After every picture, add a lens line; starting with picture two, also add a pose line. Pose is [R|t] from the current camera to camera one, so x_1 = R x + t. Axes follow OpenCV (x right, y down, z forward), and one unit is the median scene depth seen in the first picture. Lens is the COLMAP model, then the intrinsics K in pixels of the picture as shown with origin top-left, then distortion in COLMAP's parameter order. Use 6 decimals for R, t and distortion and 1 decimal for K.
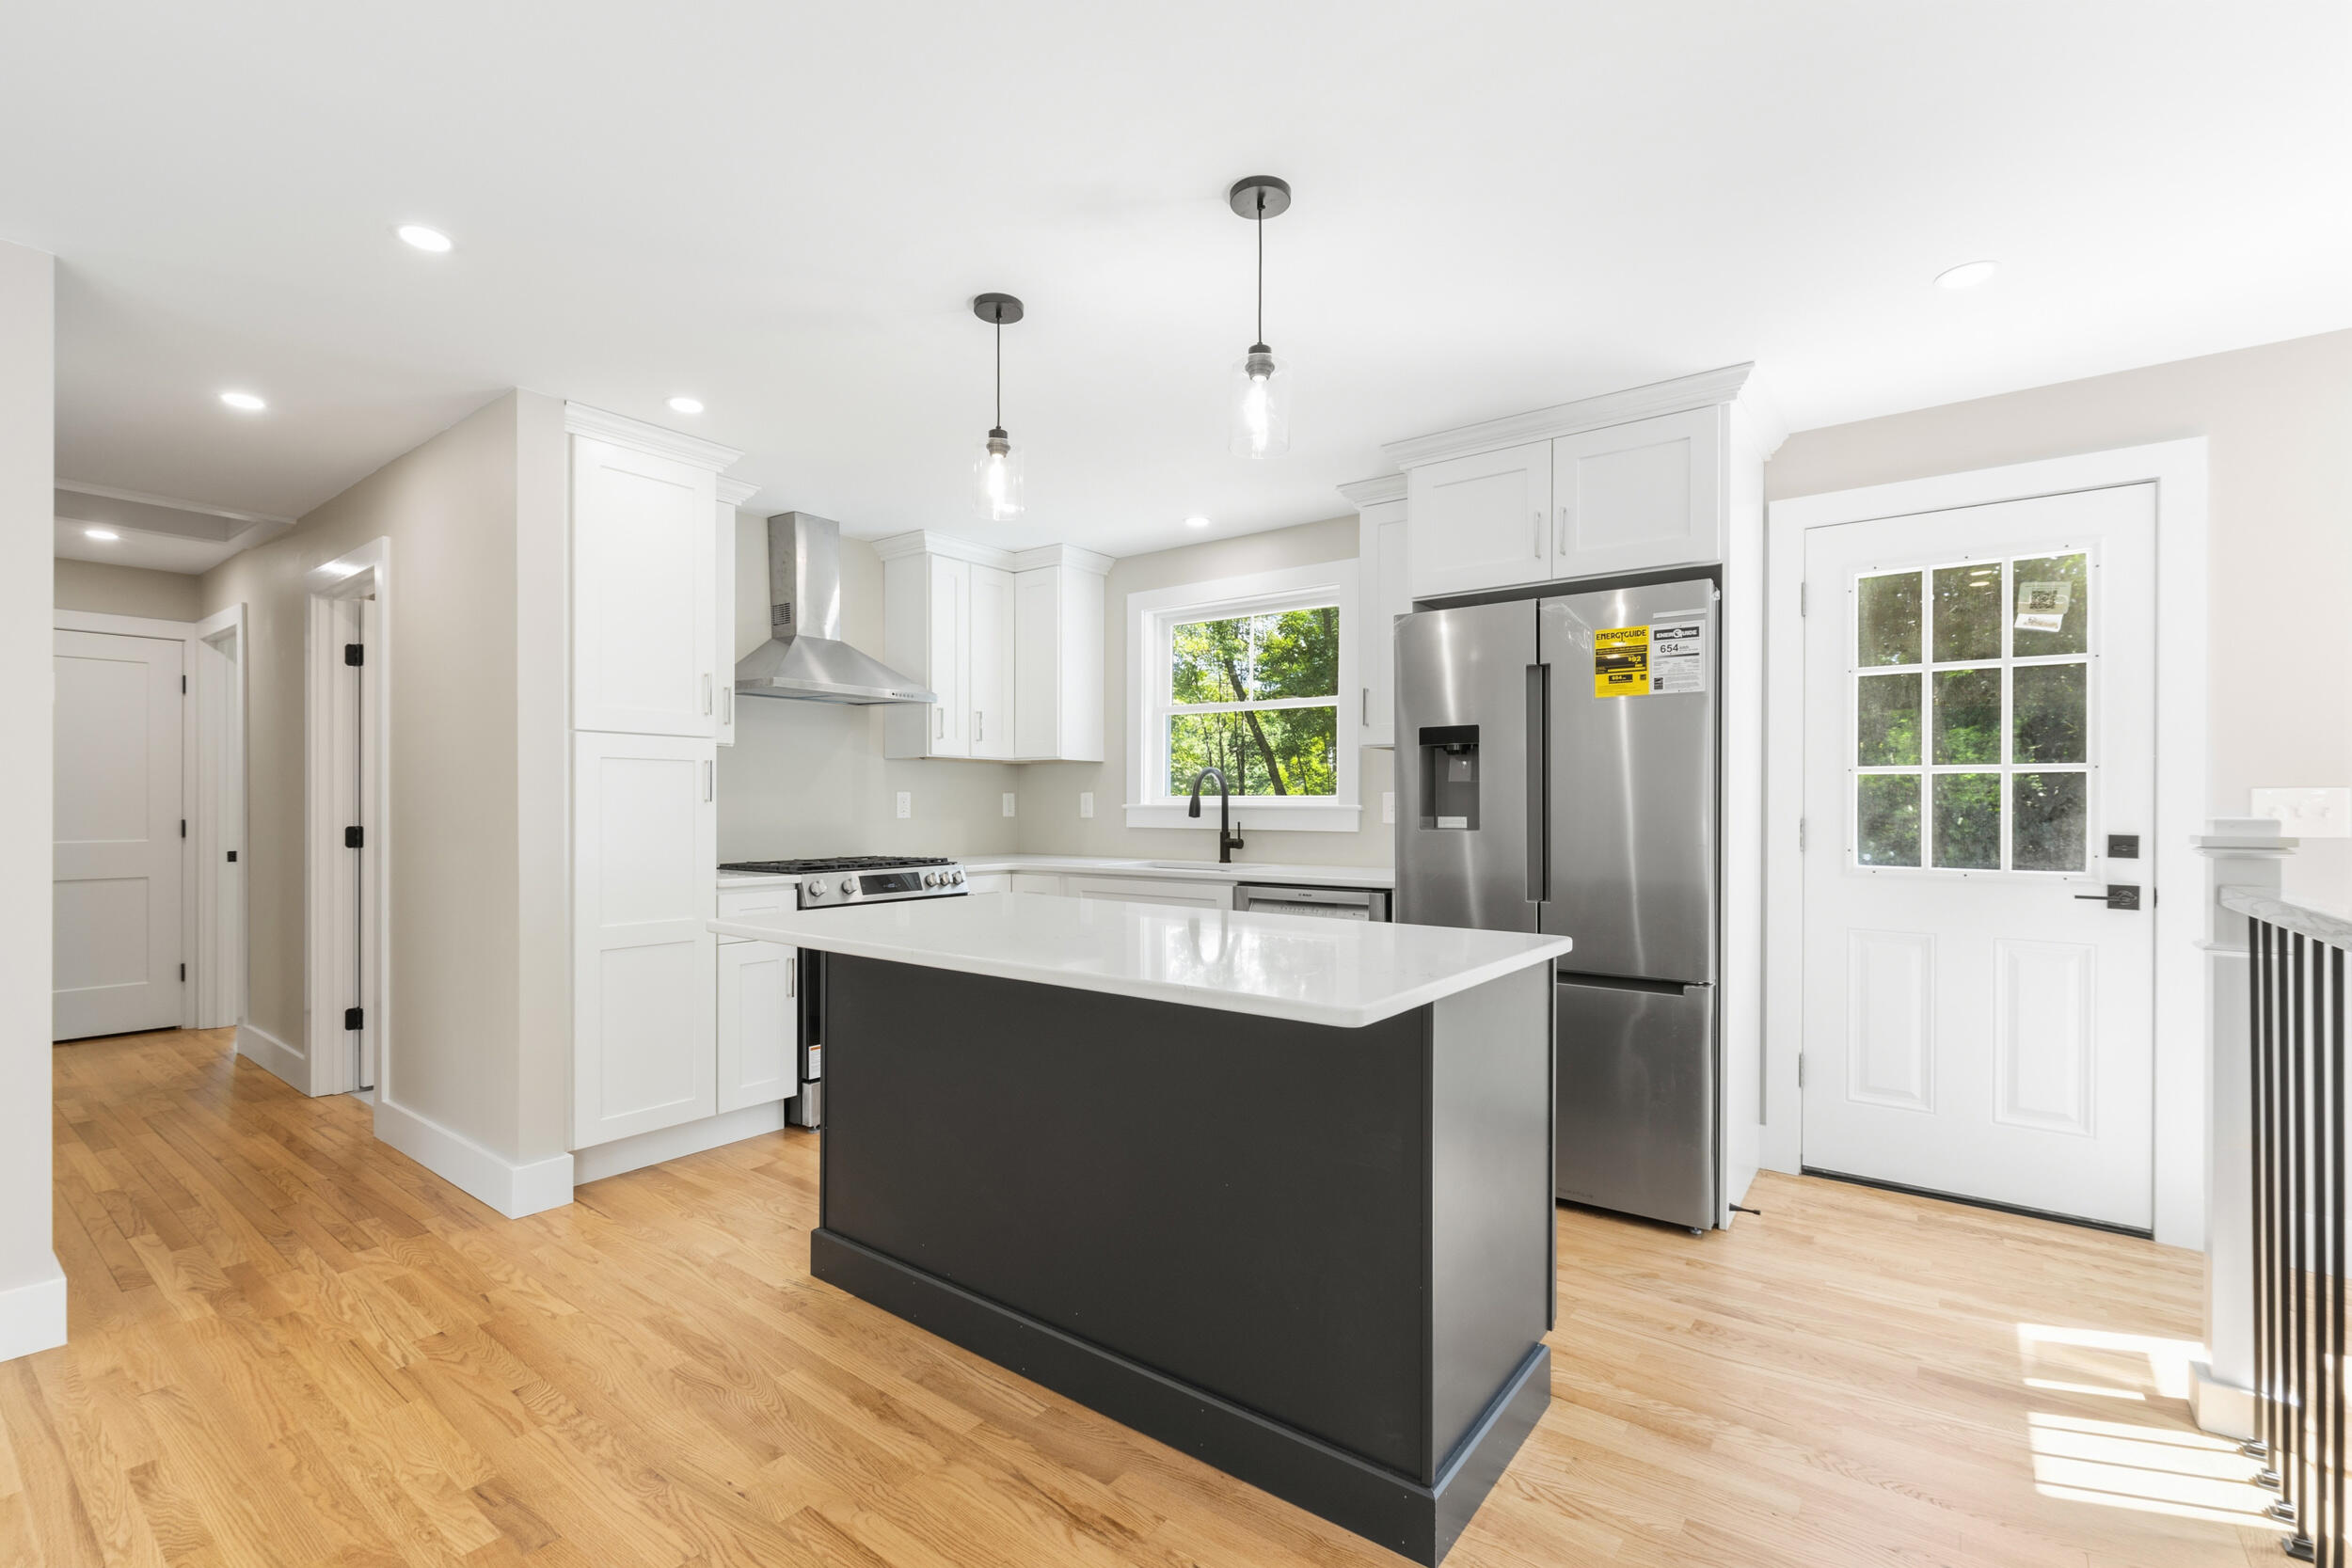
lens RADIAL K [[1057.4, 0, 1187.1], [0, 1057.4, 794.3], [0, 0, 1]] dist [-0.002038, -0.001138]
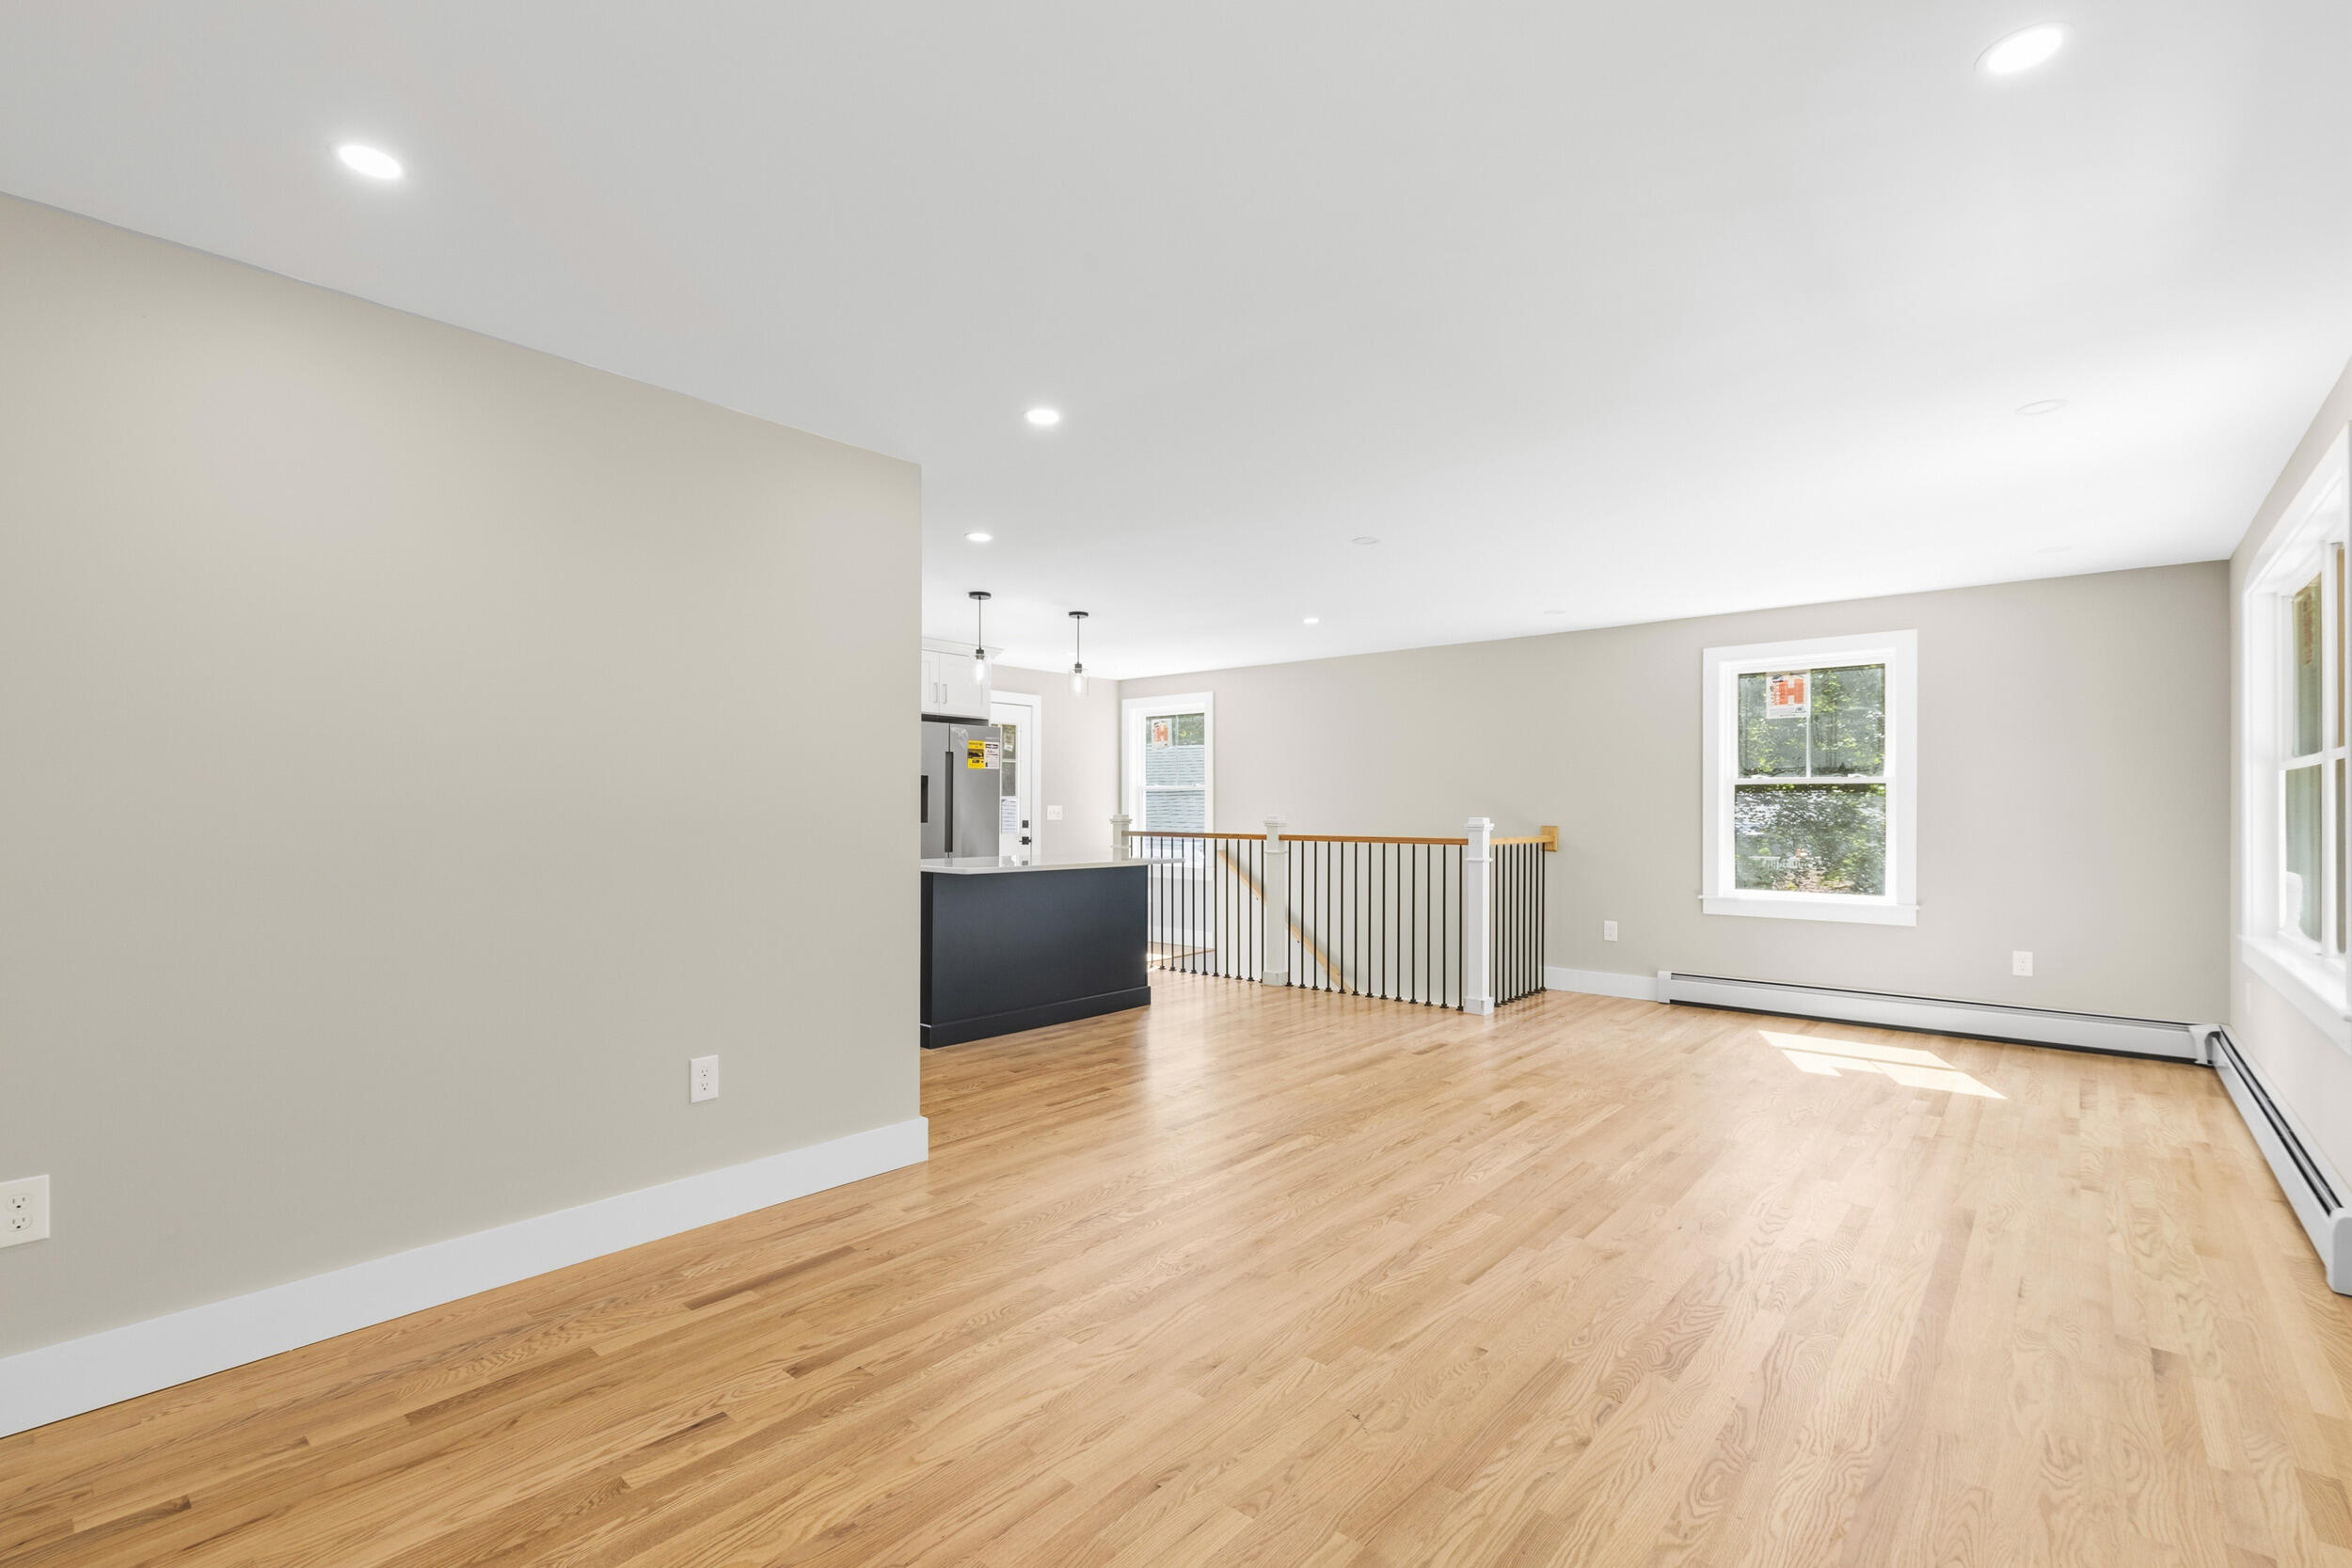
lens RADIAL K [[1057.4, 0, 1174.1], [0, 1057.4, 797.6], [0, 0, 1]] dist [-0.002038, -0.001138]
pose [[0.052732, 0.009550, 0.998563, -1.985561], [-0.008215, 0.999925, -0.009129, -0.003093], [-0.998575, -0.007722, 0.052806, 0.374481]]
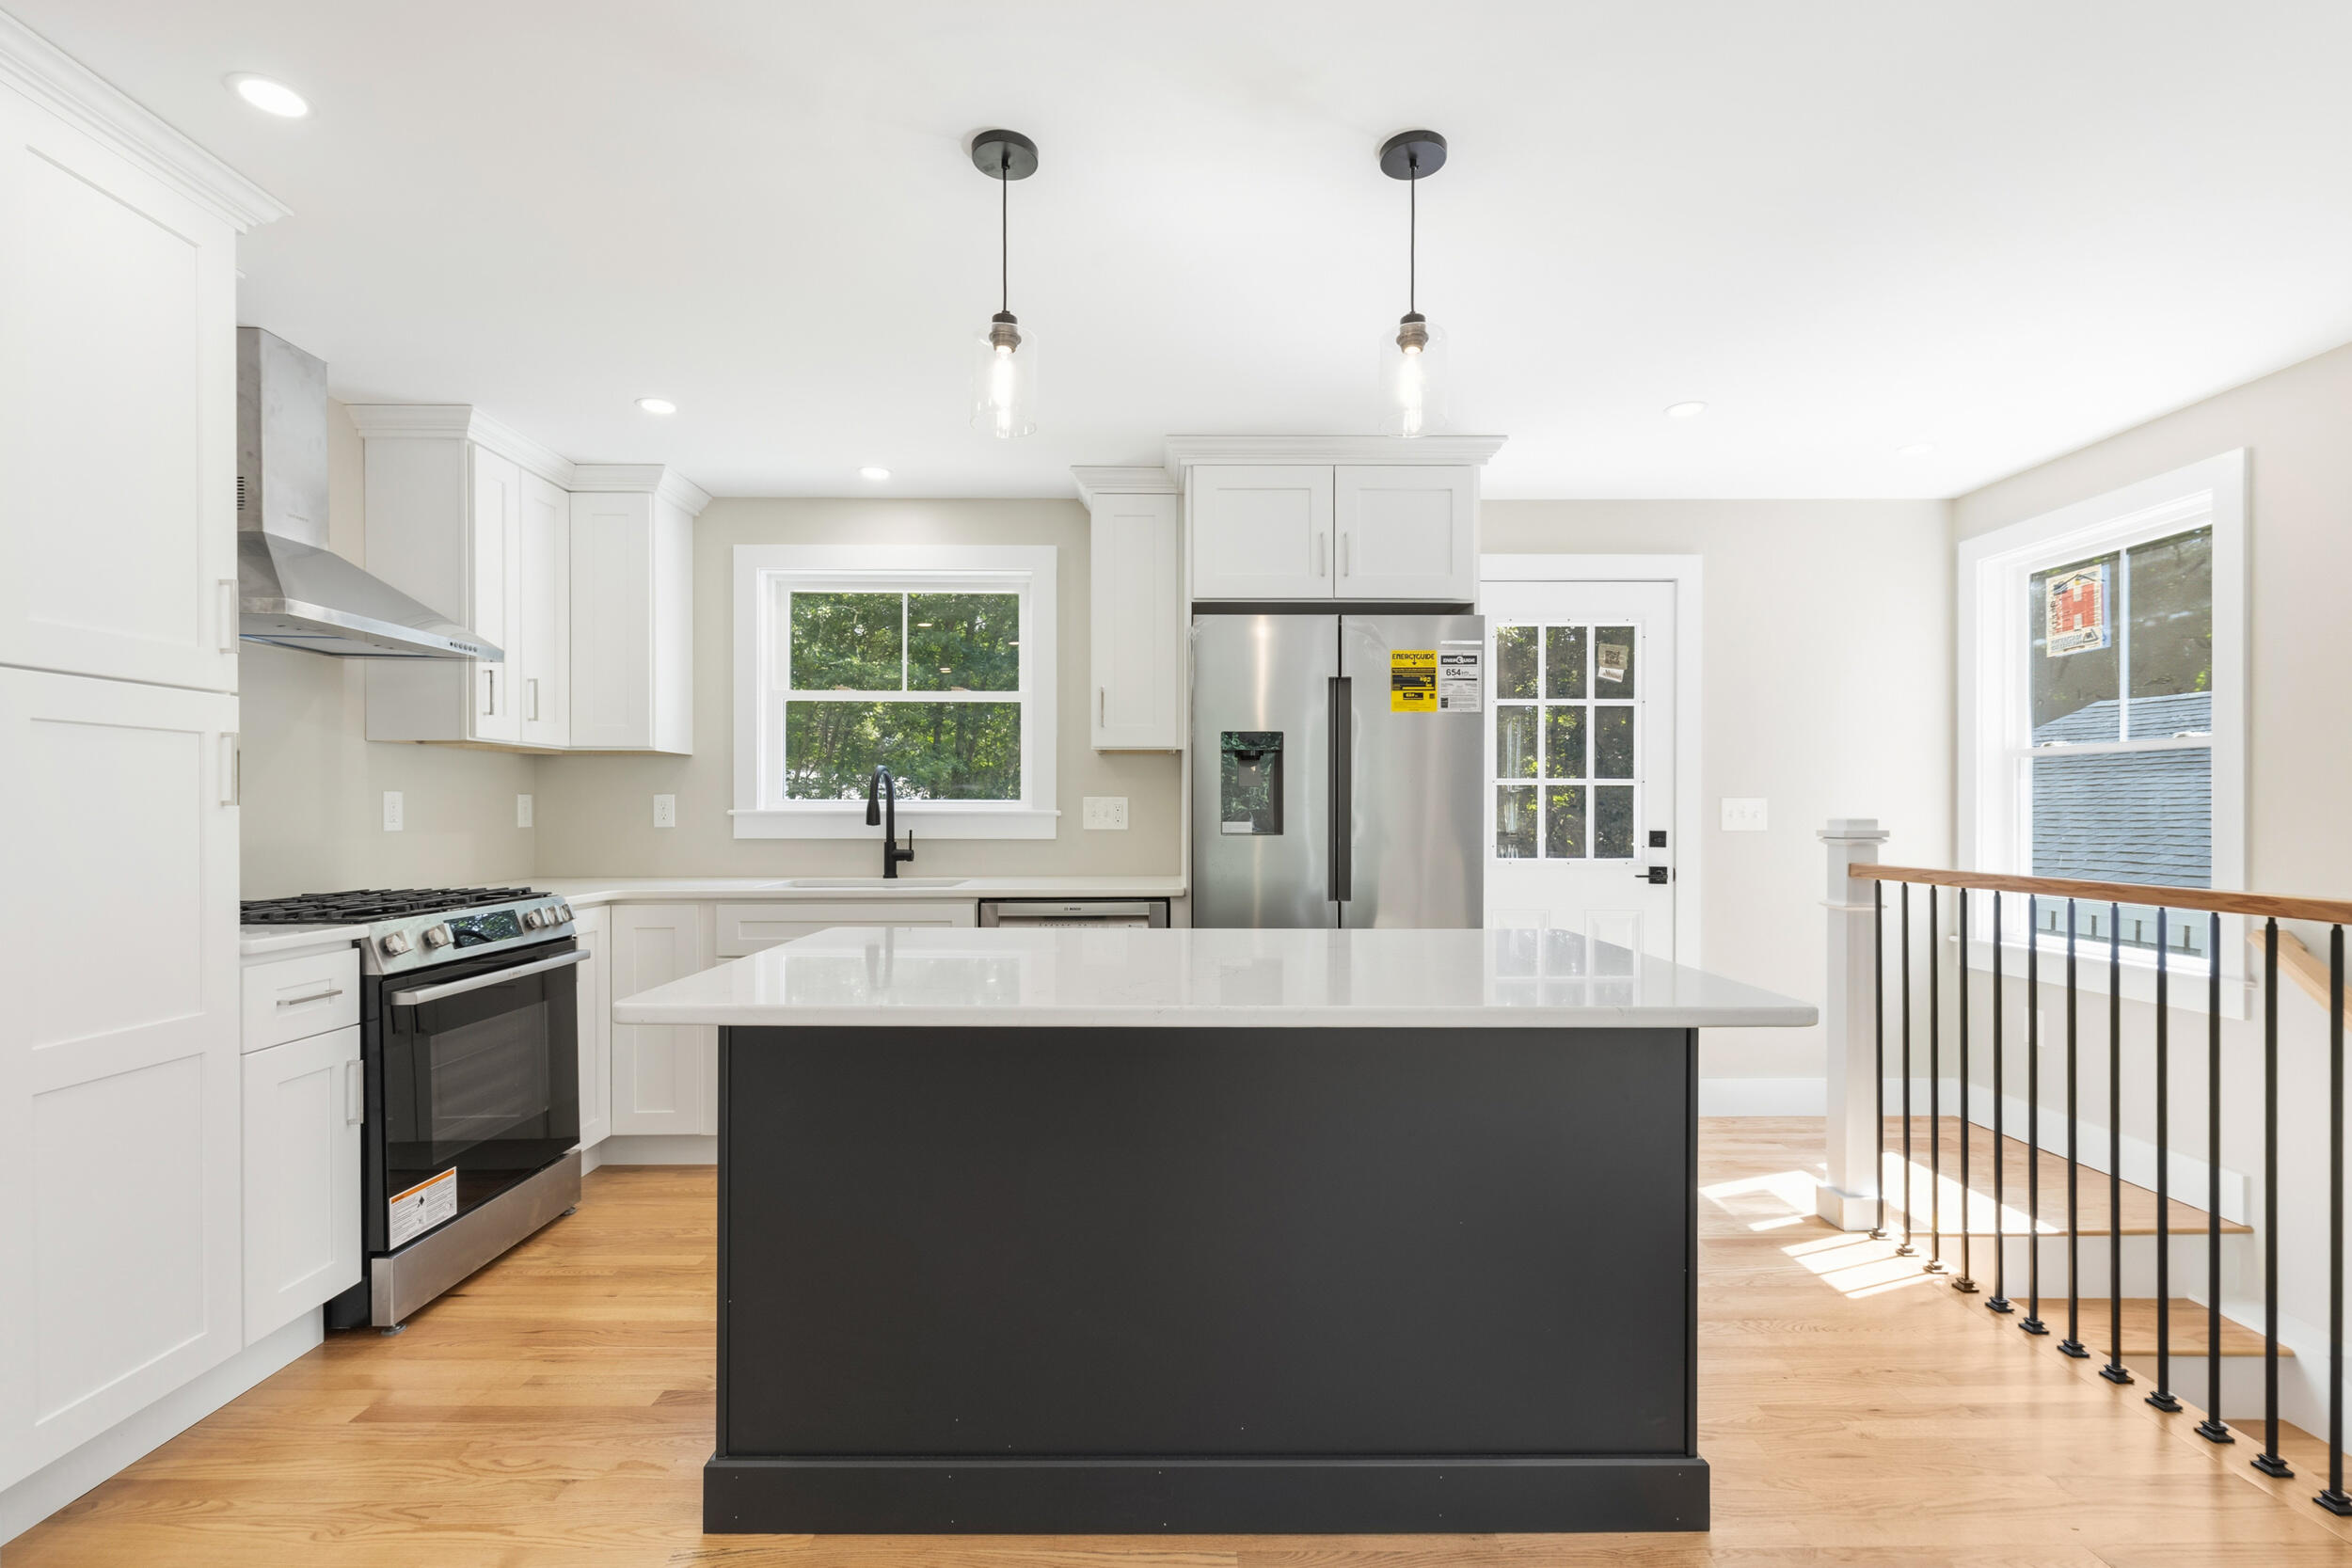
lens RADIAL K [[1057.4, 0, 1171.7], [0, 1057.4, 808.7], [0, 0, 1]] dist [-0.002038, -0.001138]
pose [[0.787561, -0.000423, 0.616236, -0.449464], [-0.004851, 0.999965, 0.006886, 0.002431], [-0.616217, -0.008412, 0.787531, 0.268433]]
